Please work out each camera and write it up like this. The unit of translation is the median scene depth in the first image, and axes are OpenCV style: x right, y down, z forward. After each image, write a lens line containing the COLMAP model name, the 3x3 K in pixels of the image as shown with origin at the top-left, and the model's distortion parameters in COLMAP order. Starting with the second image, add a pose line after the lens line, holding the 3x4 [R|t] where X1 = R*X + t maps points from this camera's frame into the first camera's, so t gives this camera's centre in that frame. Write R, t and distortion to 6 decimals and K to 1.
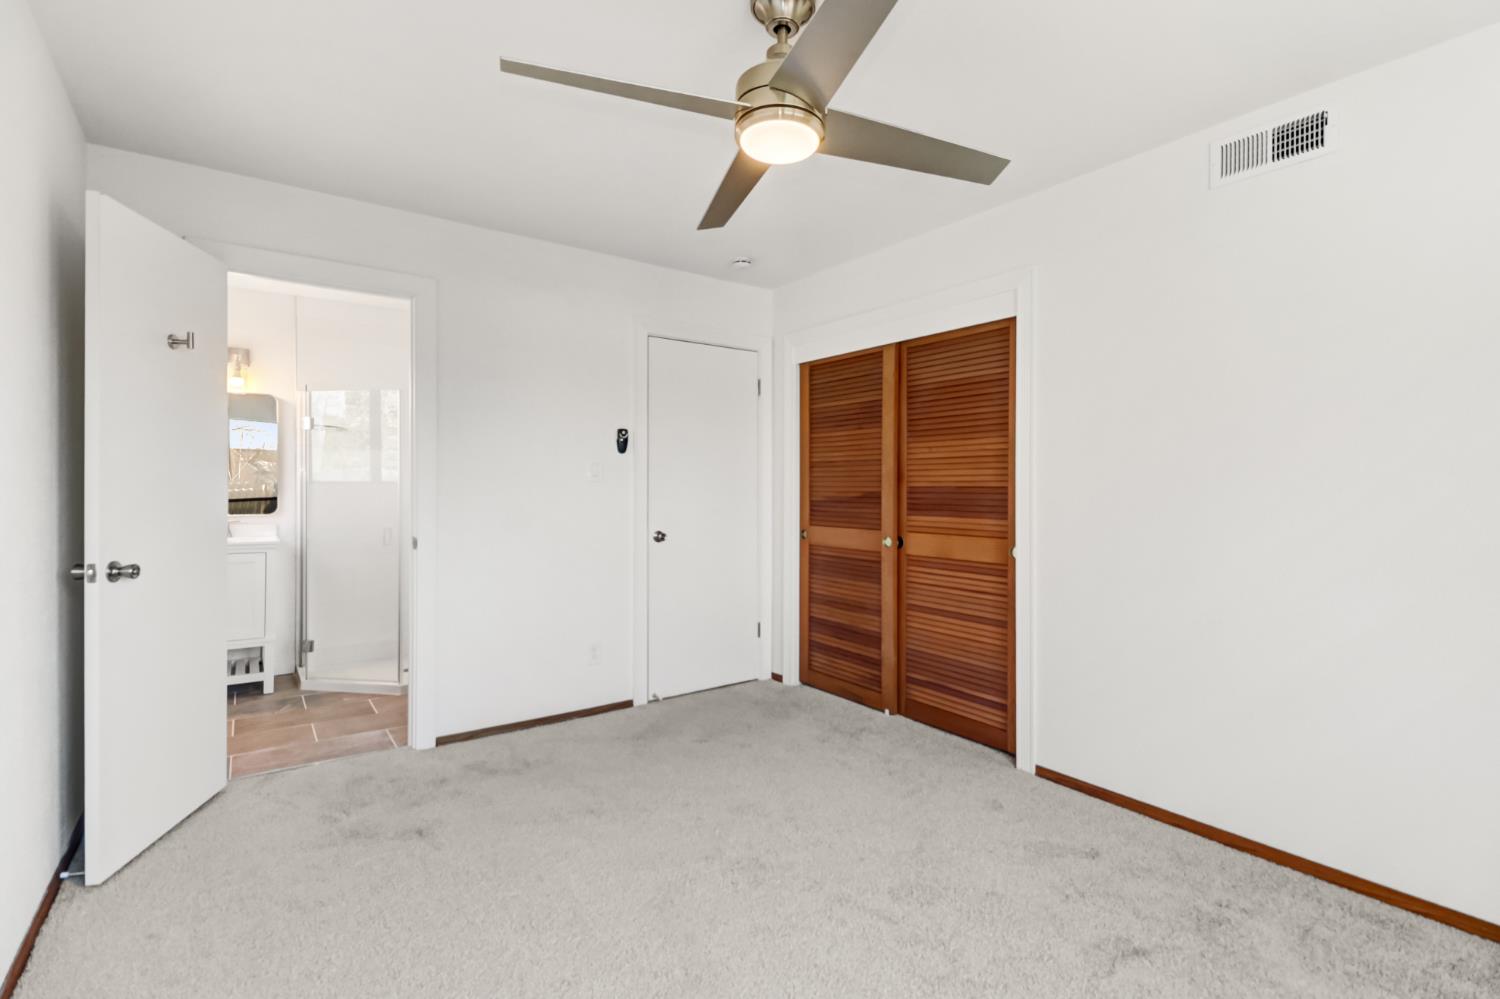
lens RADIAL K [[706.1, 0, 750.5], [0, 706.1, 485.0], [0, 0, 1]] dist [0.023526, -0.016202]
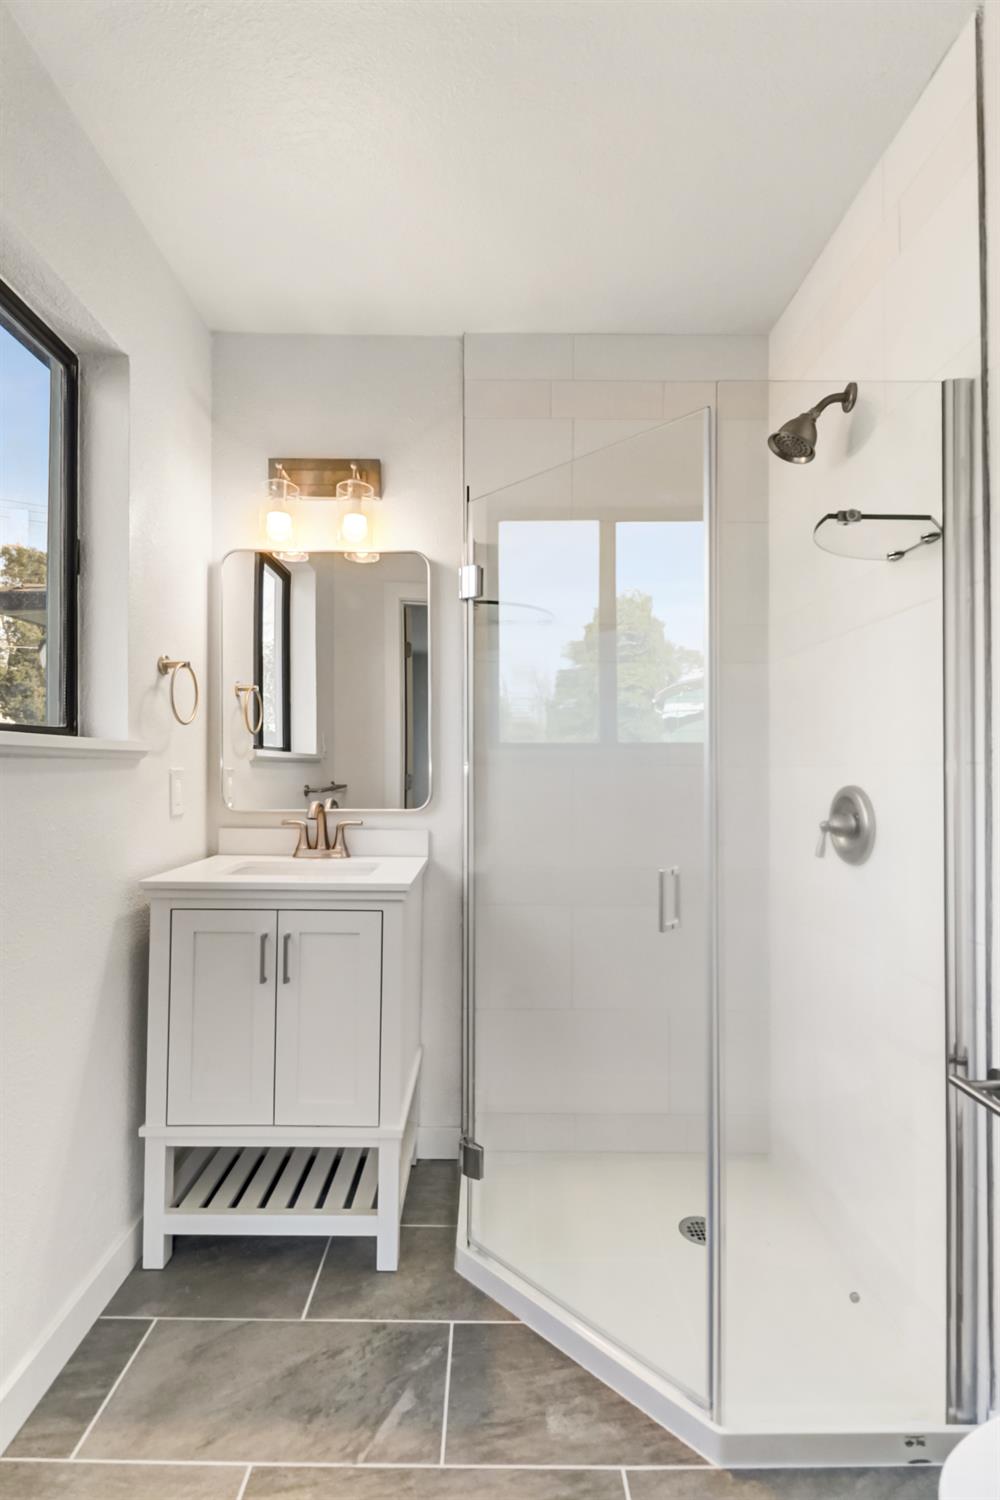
lens RADIAL K [[704.8, 0, 494.5], [0, 704.8, 762.3], [0, 0, 1]] dist [0.023558, -0.016014]
pose [[0.815783, -0.007016, -0.578315, -0.423192], [0.001752, 0.999952, -0.009660, 0.016621], [0.578355, 0.006868, 0.815756, 0.753636]]
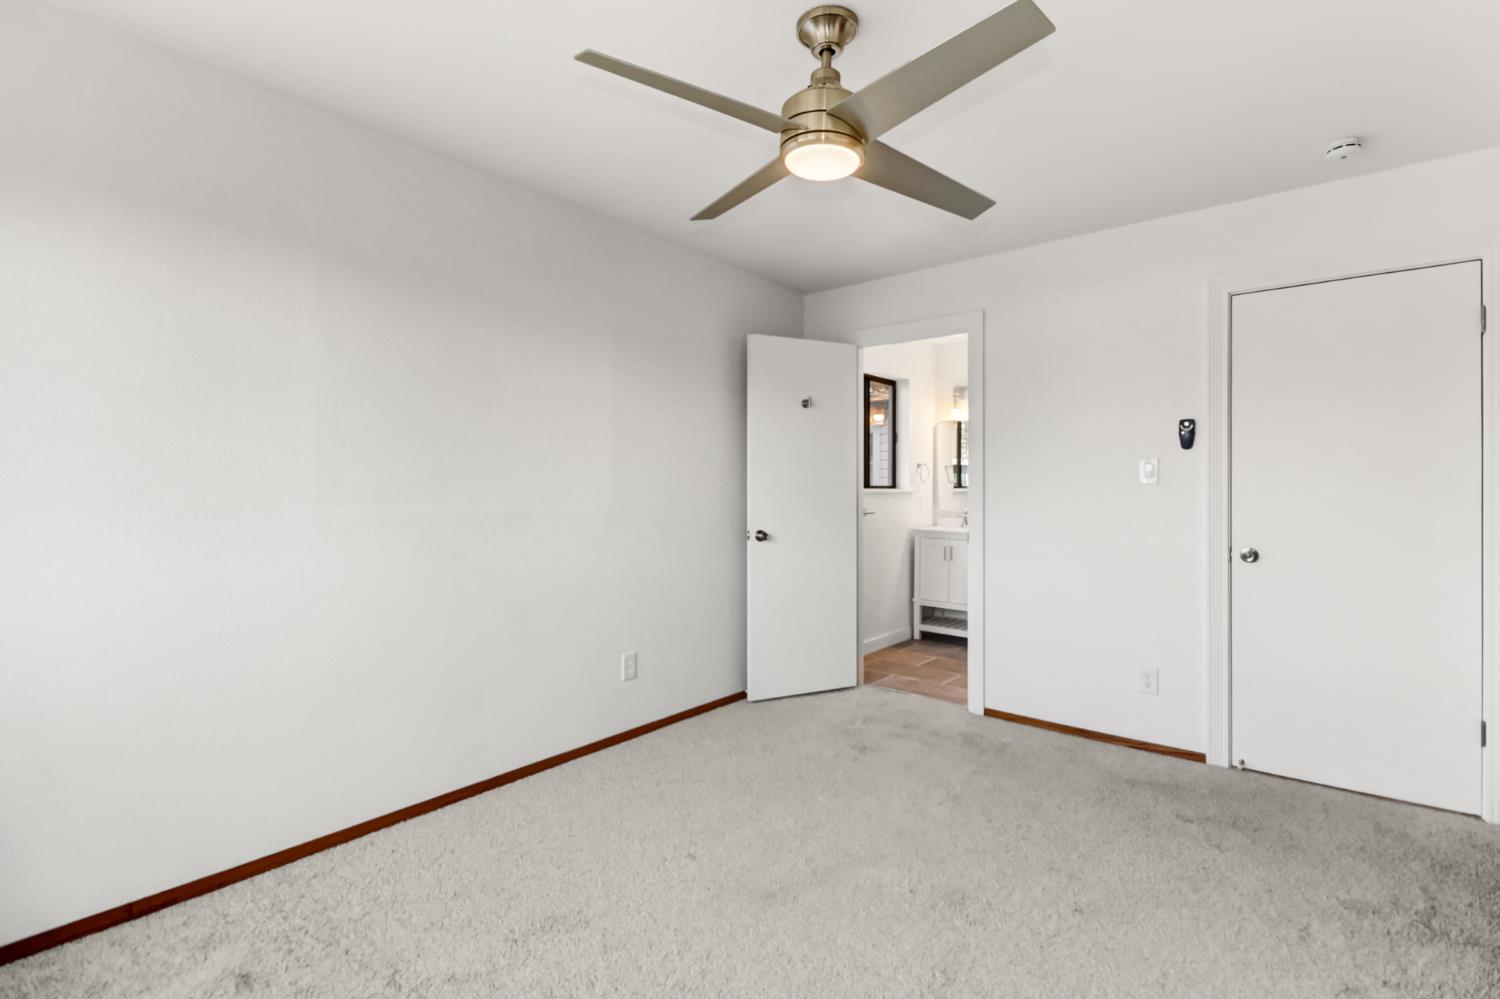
lens RADIAL K [[706.1, 0, 750.5], [0, 706.1, 485.0], [0, 0, 1]] dist [0.023526, -0.016202]
pose [[0.236018, -0.008592, -0.971711, 0.499623], [0.002100, 0.999963, -0.008332, 0.002992], [0.971746, -0.000074, 0.236028, 0.308369]]
